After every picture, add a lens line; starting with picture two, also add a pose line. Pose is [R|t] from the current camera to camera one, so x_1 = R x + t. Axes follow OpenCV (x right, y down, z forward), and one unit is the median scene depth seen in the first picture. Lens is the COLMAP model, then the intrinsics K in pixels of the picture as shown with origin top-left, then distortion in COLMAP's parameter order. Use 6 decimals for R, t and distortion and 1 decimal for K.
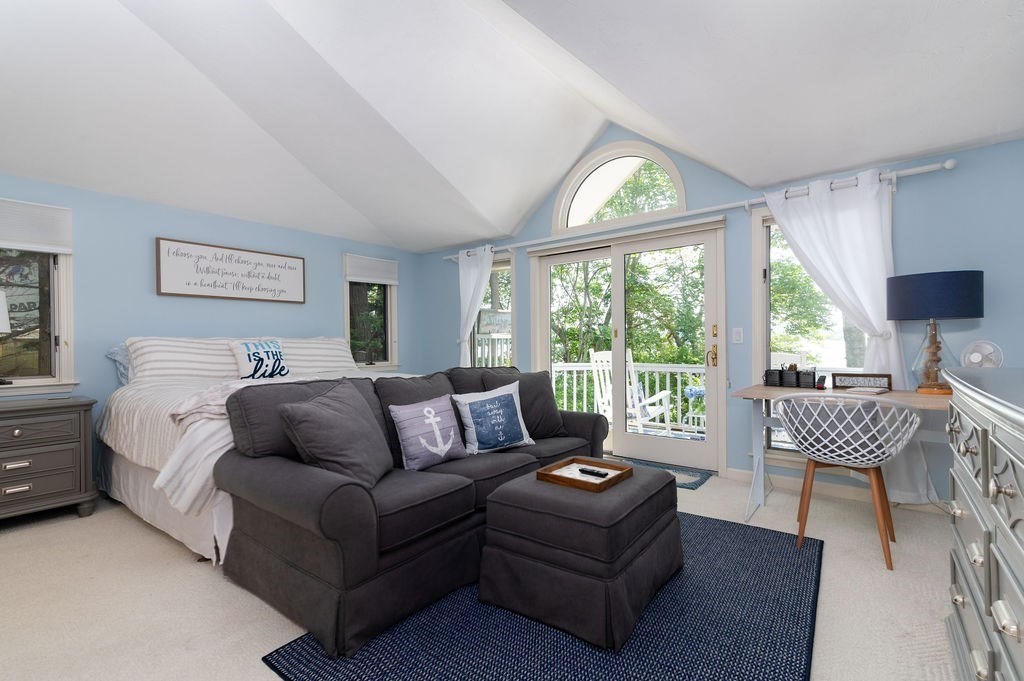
lens RADIAL K [[456.0, 0, 508.9], [0, 456.0, 344.5], [0, 0, 1]] dist [-0.022737, -0.000608]
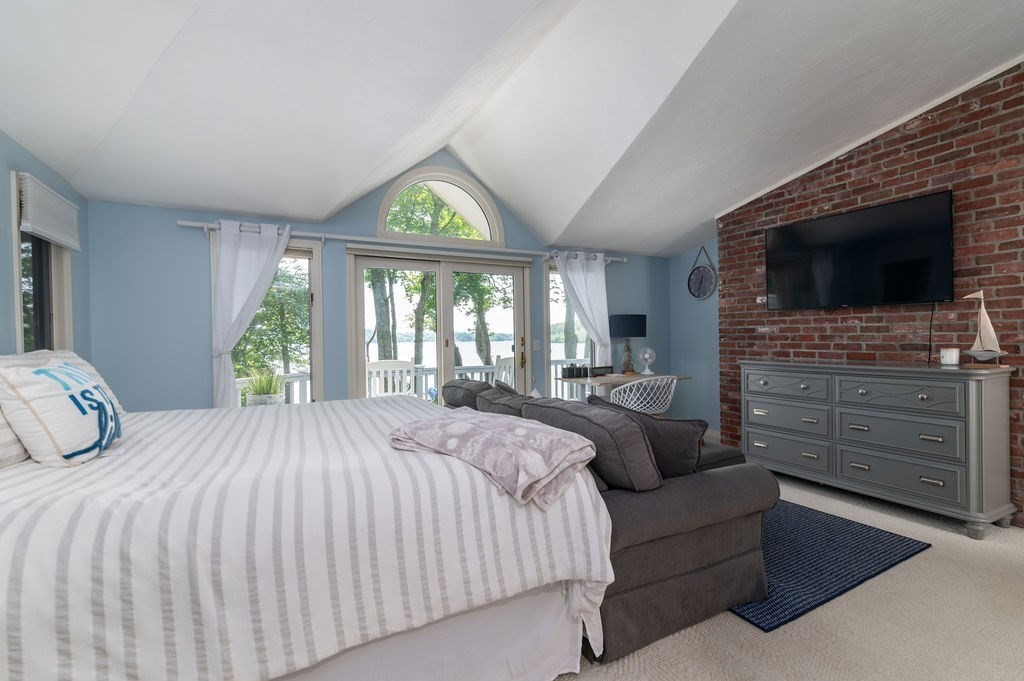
lens RADIAL K [[456.0, 0, 513.0], [0, 456.0, 339.1], [0, 0, 1]] dist [-0.022737, -0.000608]
pose [[0.389652, 0.006432, 0.920940, -0.980015], [0.011063, 0.999871, -0.011664, -0.025914], [-0.920896, 0.014734, 0.389530, 0.593408]]
